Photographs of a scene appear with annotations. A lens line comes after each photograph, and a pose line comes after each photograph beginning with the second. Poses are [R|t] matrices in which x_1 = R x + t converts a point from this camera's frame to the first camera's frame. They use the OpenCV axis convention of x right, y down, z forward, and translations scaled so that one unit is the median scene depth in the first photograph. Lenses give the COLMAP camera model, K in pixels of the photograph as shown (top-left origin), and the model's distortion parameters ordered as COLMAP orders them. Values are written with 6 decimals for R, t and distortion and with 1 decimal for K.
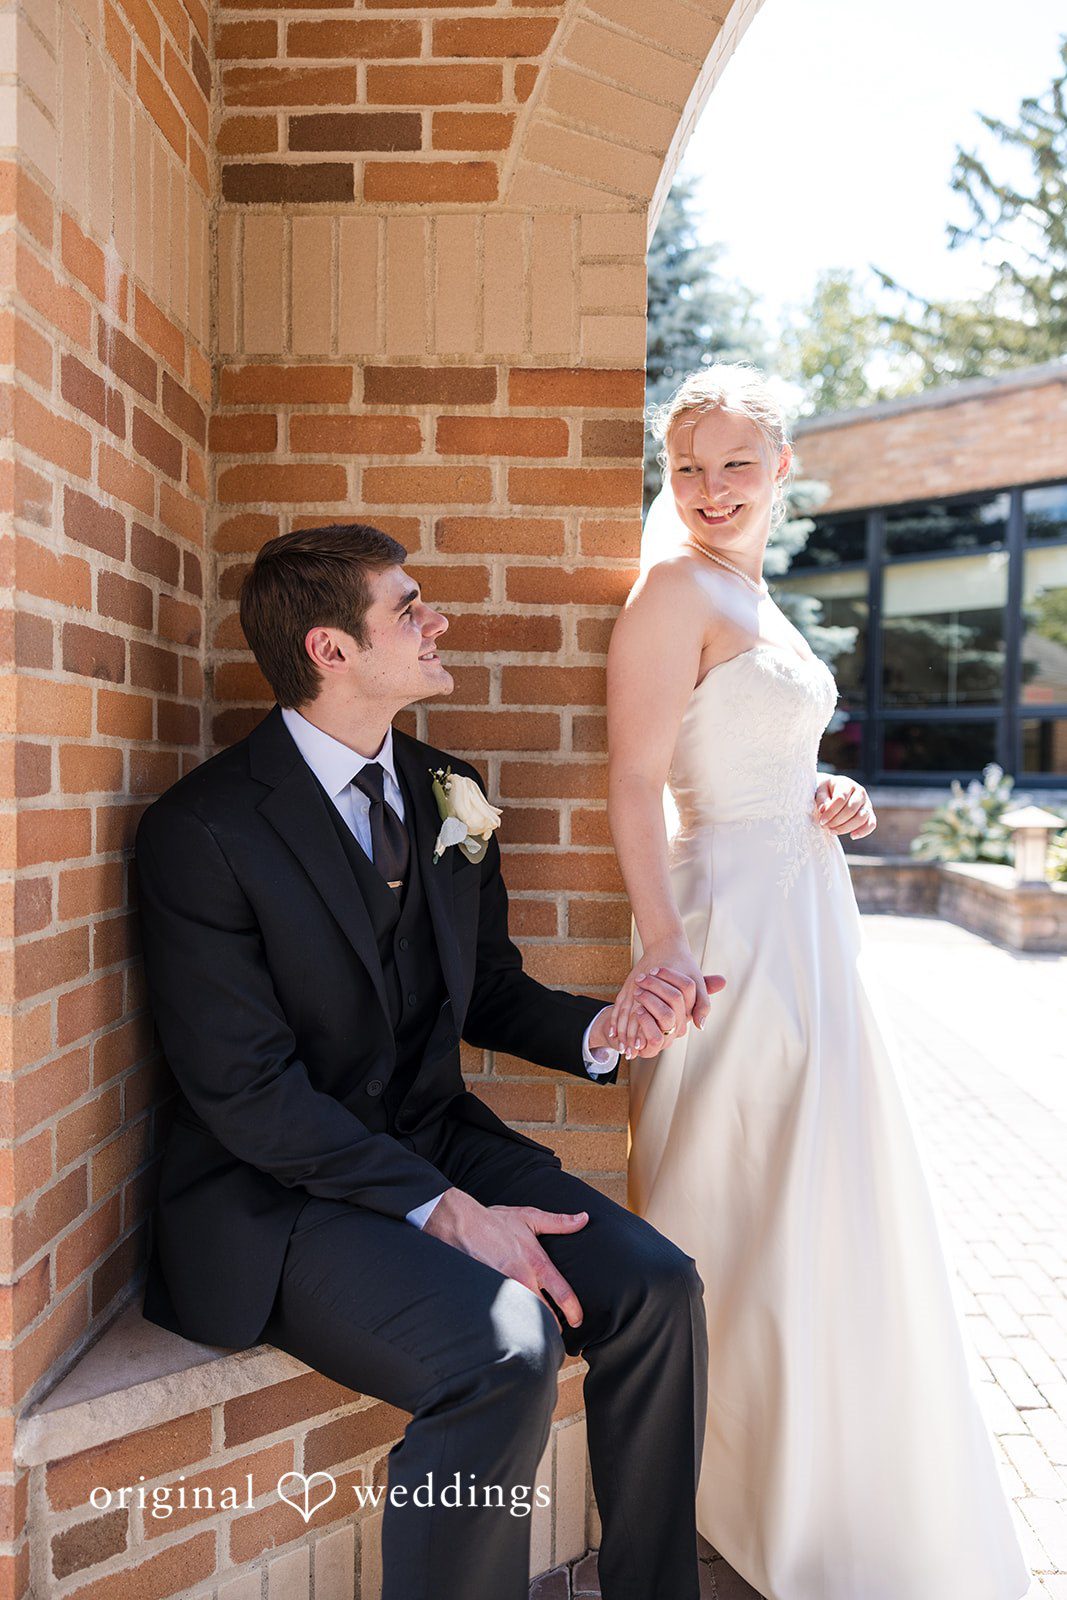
lens RADIAL K [[1320.8, 0, 541.6], [0, 1320.8, 818.5], [0, 0, 1]] dist [0.005216, -0.000341]
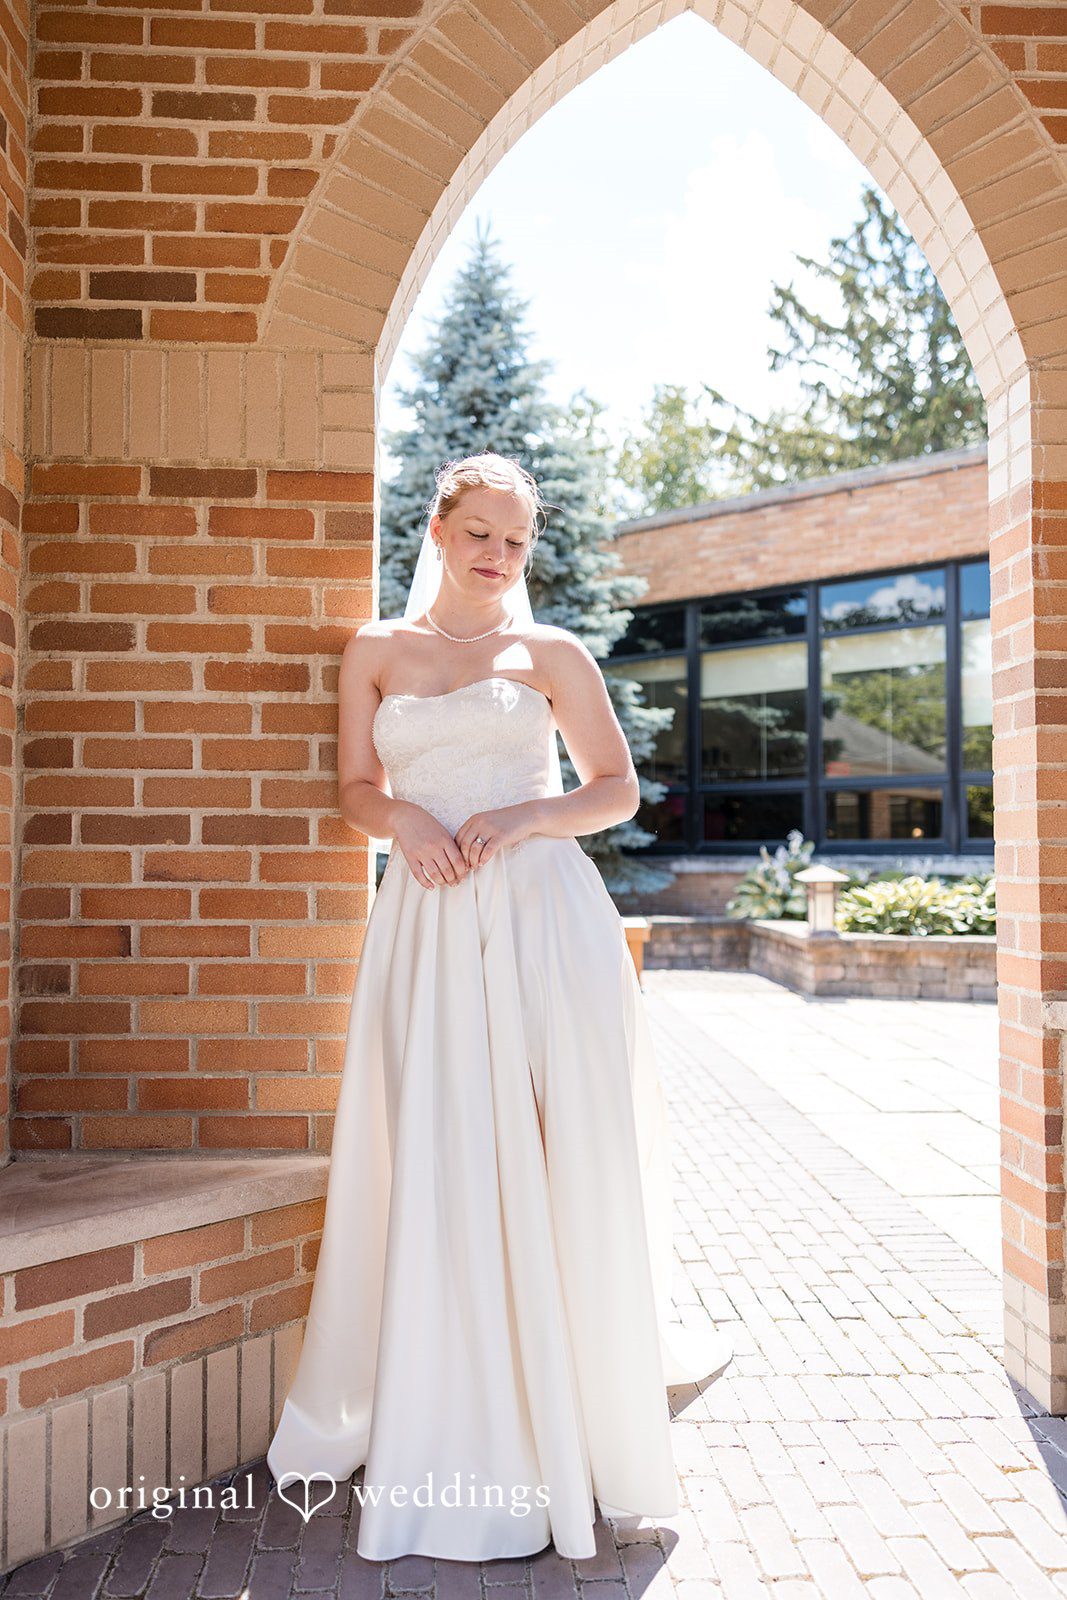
lens RADIAL K [[1283.2, 0, 532.9], [0, 1283.2, 817.4], [0, 0, 1]] dist [0.005425, -0.000673]
pose [[0.995167, -0.008666, 0.097809, 0.052782], [0.014993, 0.997828, -0.064145, 0.037338], [-0.097041, 0.065302, 0.993136, -0.113580]]
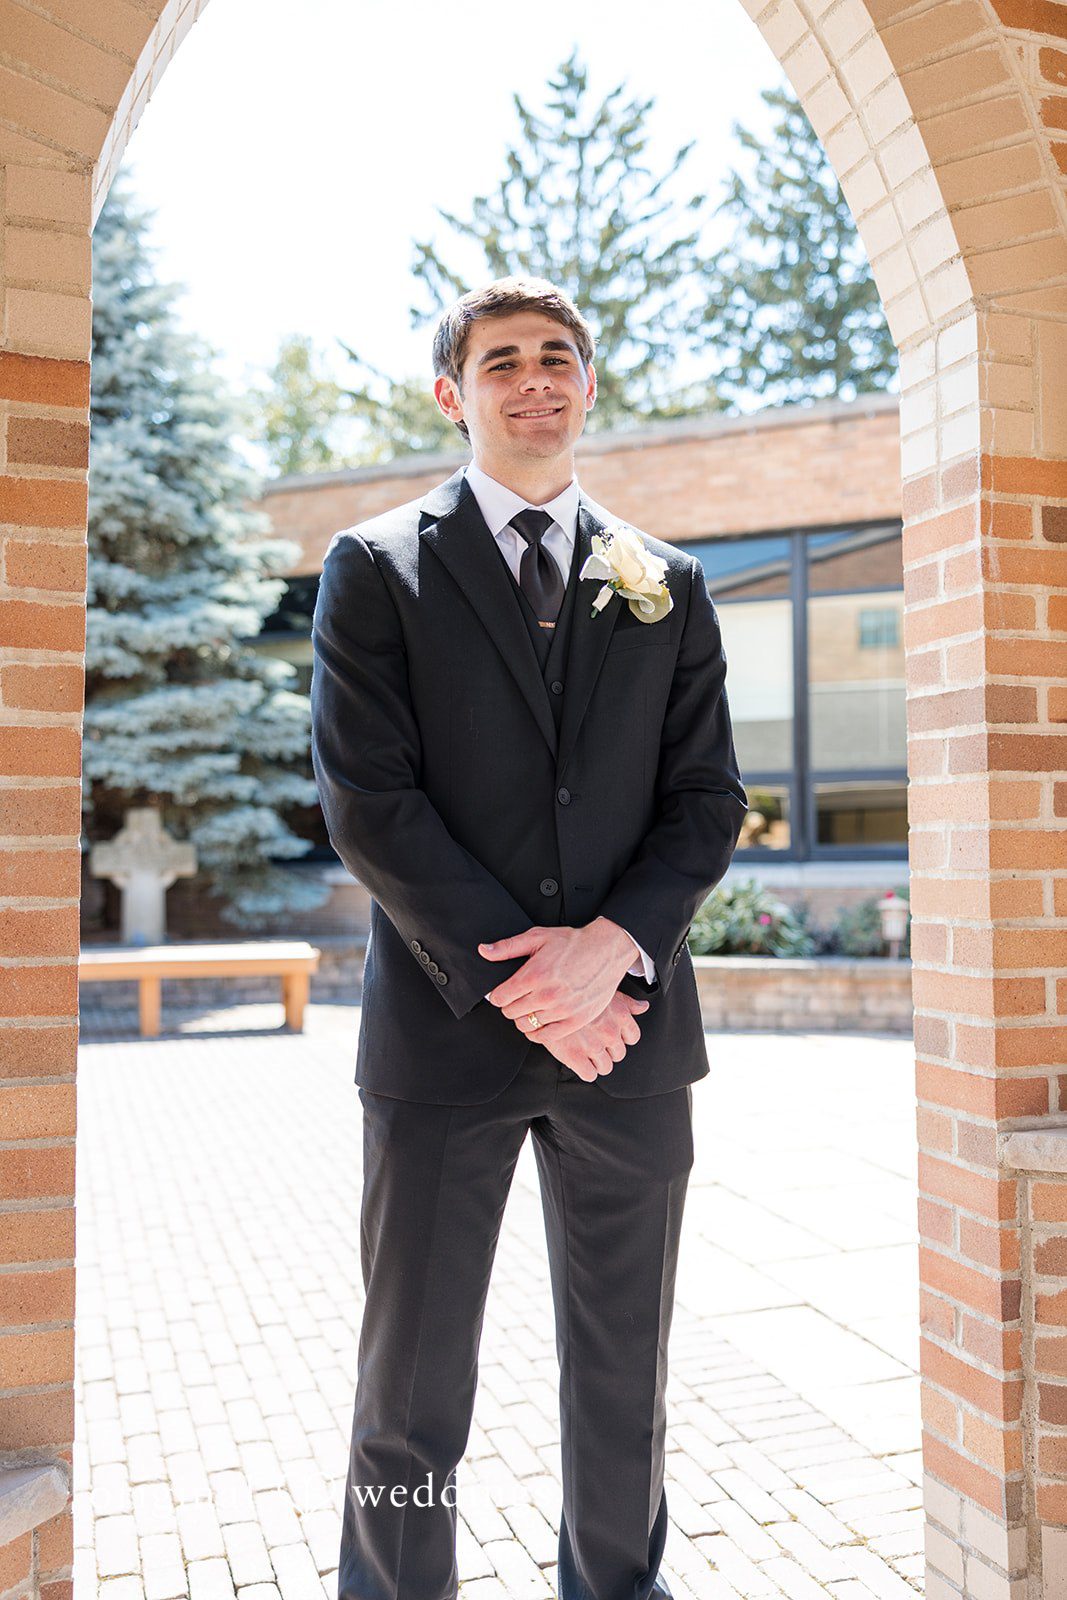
lens RADIAL K [[1393.9, 0, 533.5], [0, 1393.9, 800.0], [0, 0, 1]] dist [-0.004279, -0.003679]
pose [[0.929478, -0.002328, 0.368870, 0.007625], [0.027671, 0.997603, -0.063429, -0.005441], [-0.367838, 0.069163, 0.927314, 0.063191]]
